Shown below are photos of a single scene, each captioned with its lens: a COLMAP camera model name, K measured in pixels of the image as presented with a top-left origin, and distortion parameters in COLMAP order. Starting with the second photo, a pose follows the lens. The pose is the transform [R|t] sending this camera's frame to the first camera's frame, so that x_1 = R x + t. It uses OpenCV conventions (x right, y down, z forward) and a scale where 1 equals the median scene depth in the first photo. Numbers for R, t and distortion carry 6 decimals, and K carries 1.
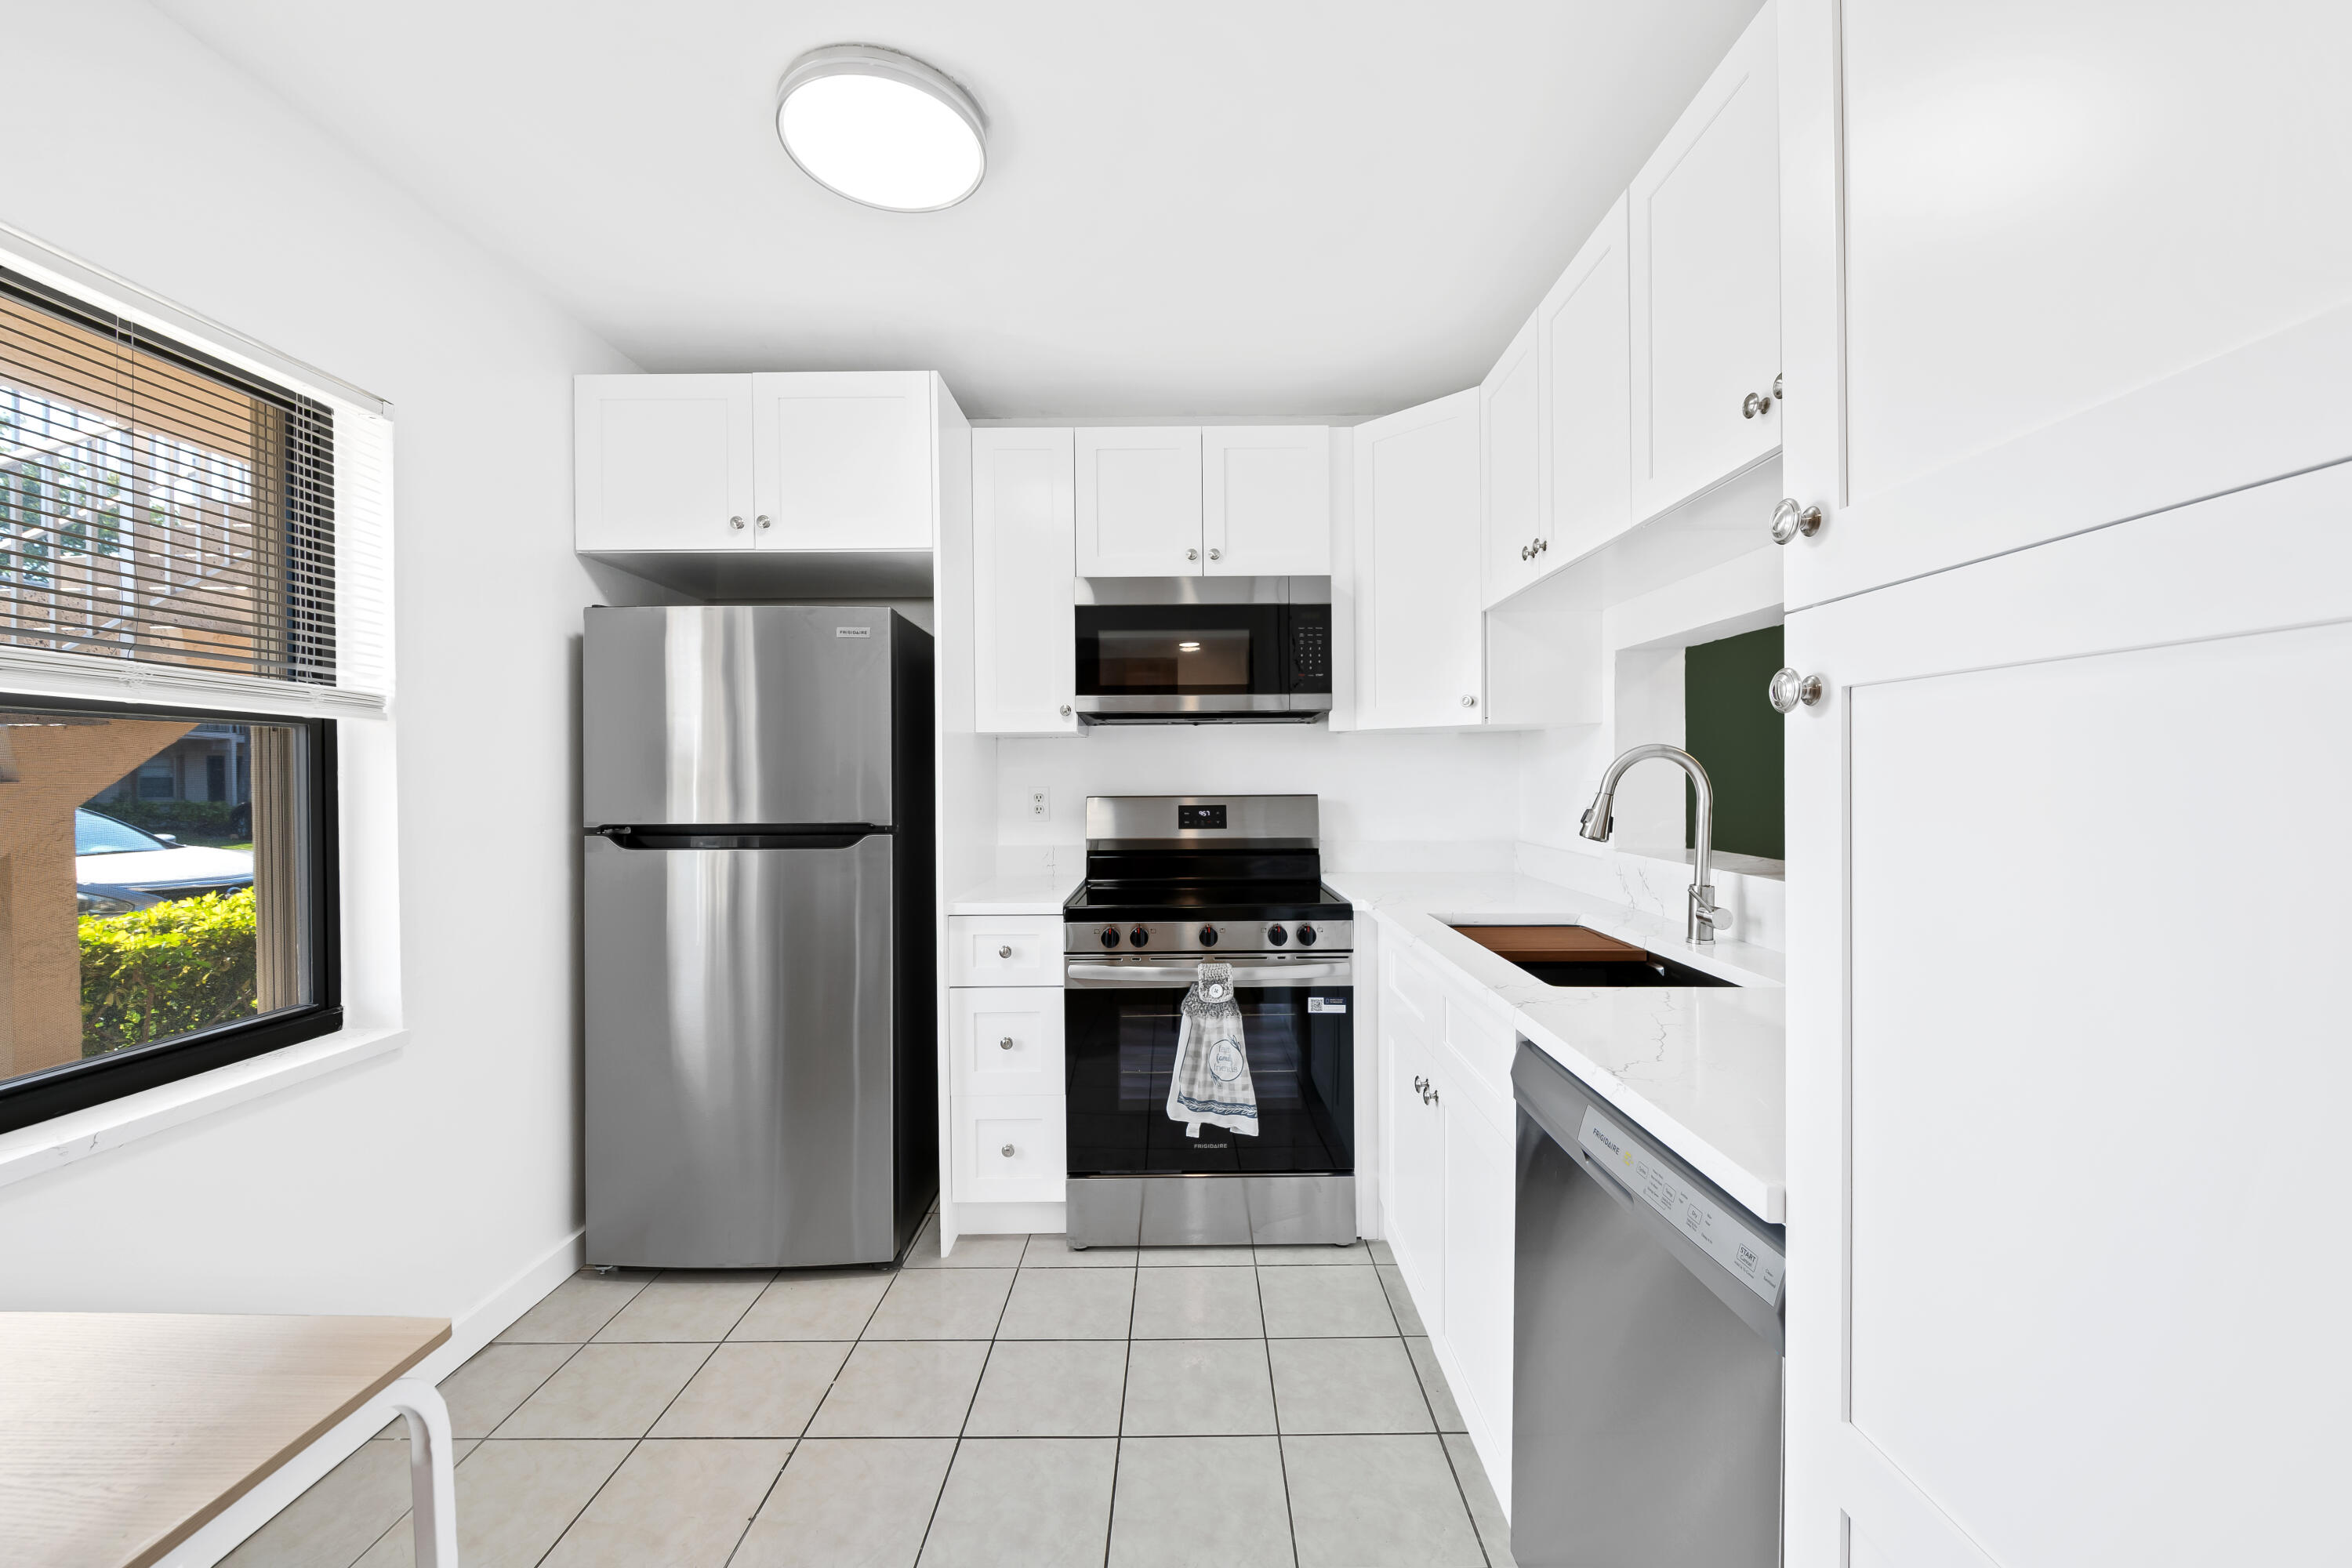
lens RADIAL K [[931.0, 0, 1177.5], [0, 931.0, 784.5], [0, 0, 1]] dist [-0.004643, -0.001682]
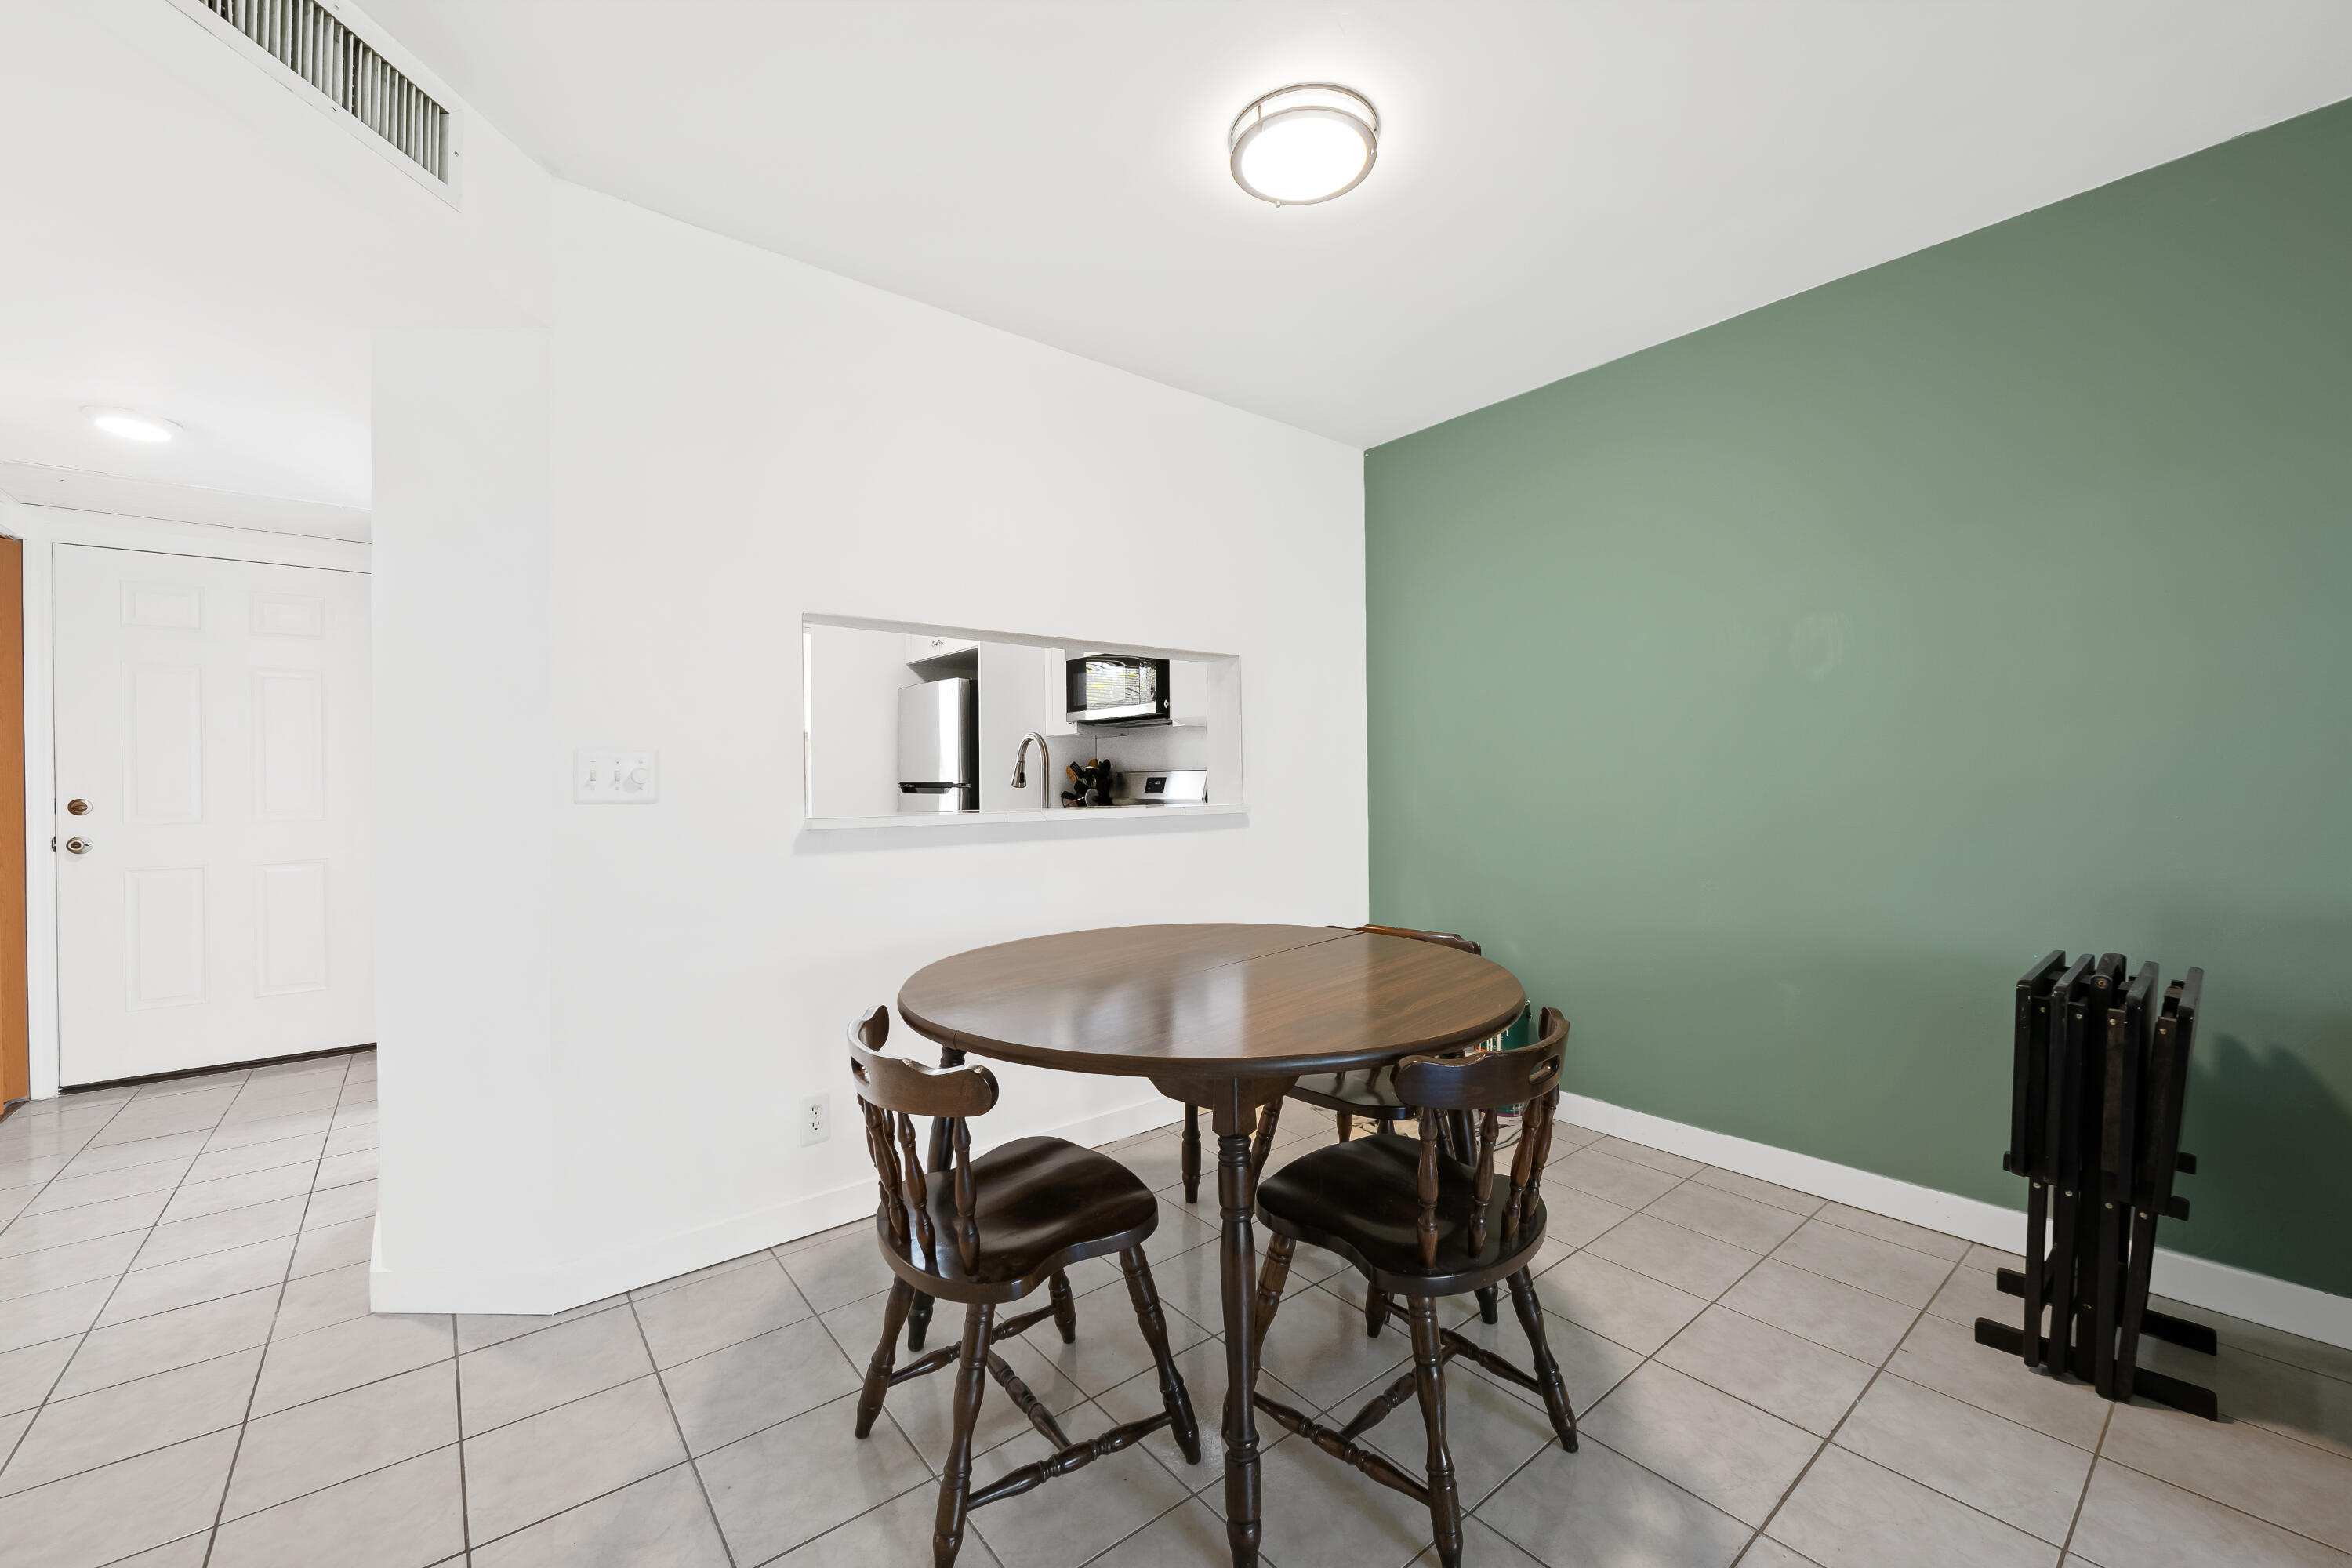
lens RADIAL K [[931.0, 0, 1173.2], [0, 931.0, 784.4], [0, 0, 1]] dist [-0.004643, -0.001682]
pose [[0.638917, 0.007741, -0.769236, 1.469940], [-0.007169, 0.999966, 0.004108, 0.034771], [0.769242, 0.002890, 0.638951, 0.089982]]
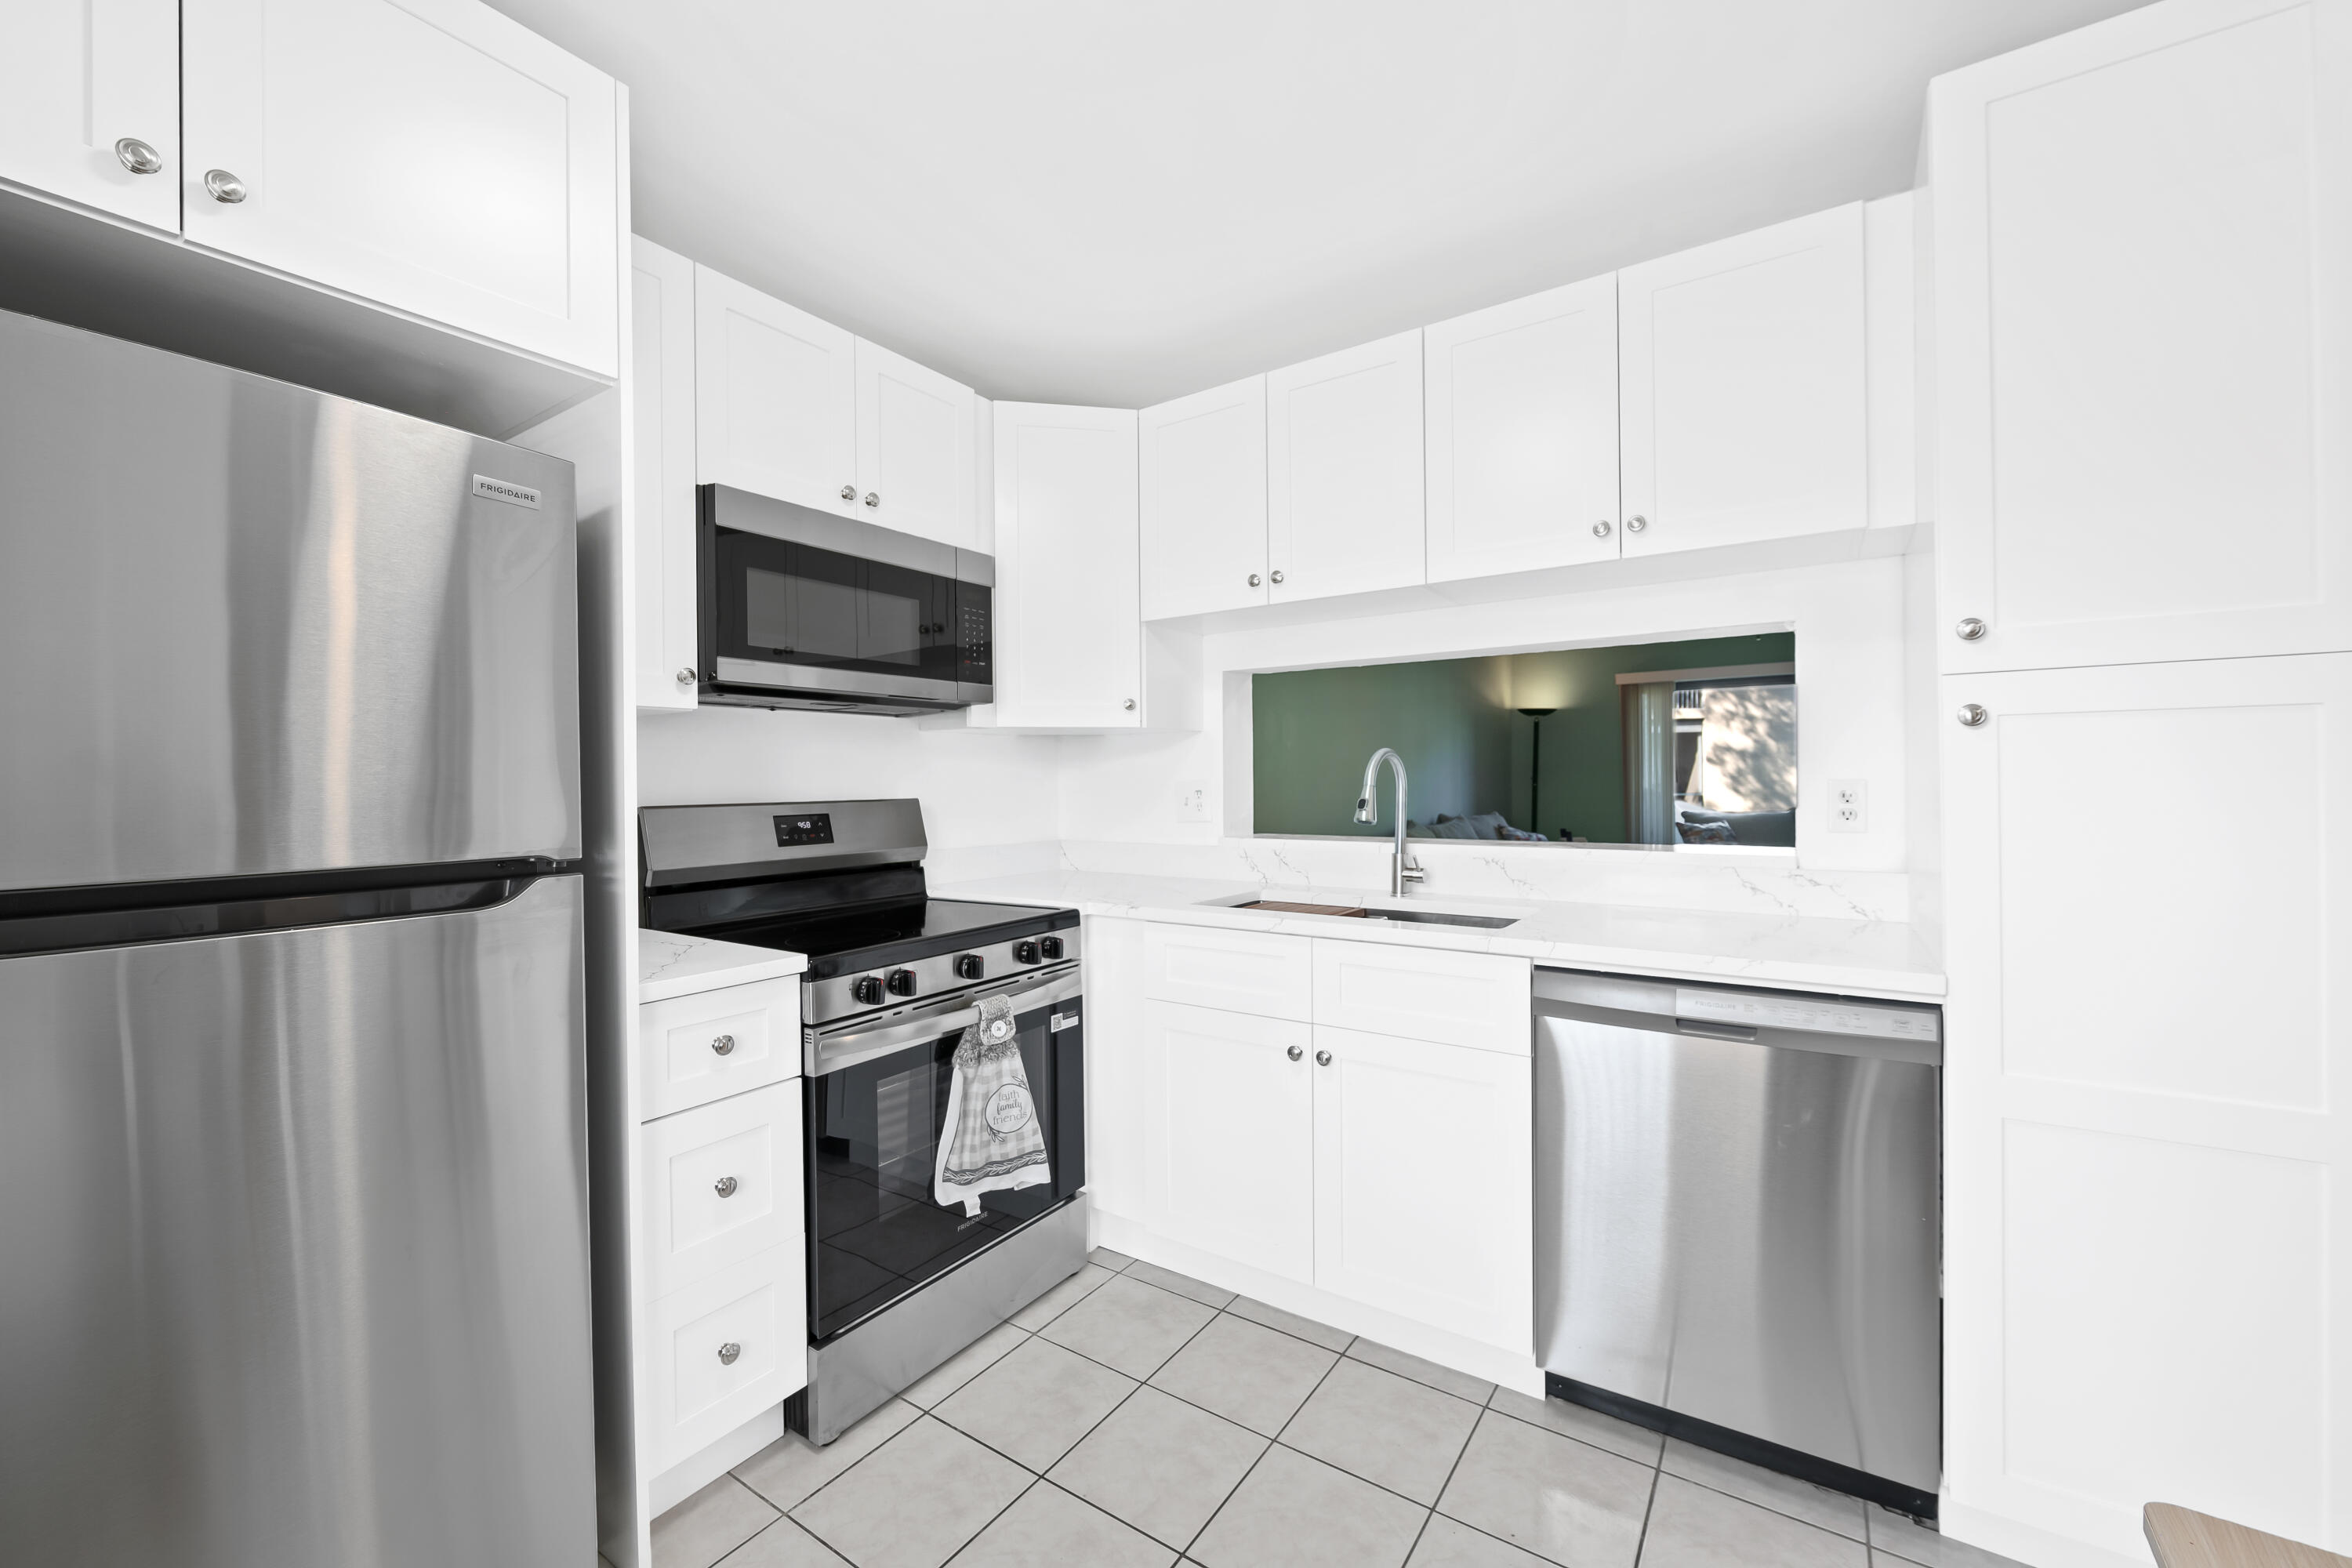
lens RADIAL K [[931.0, 0, 1177.0], [0, 931.0, 785.1], [0, 0, 1]] dist [-0.004643, -0.001682]
pose [[0.554158, -0.005996, 0.832390, -0.552889], [0.015755, 0.999870, -0.003286, 0.006685], [-0.832263, 0.014935, 0.554181, 0.386860]]
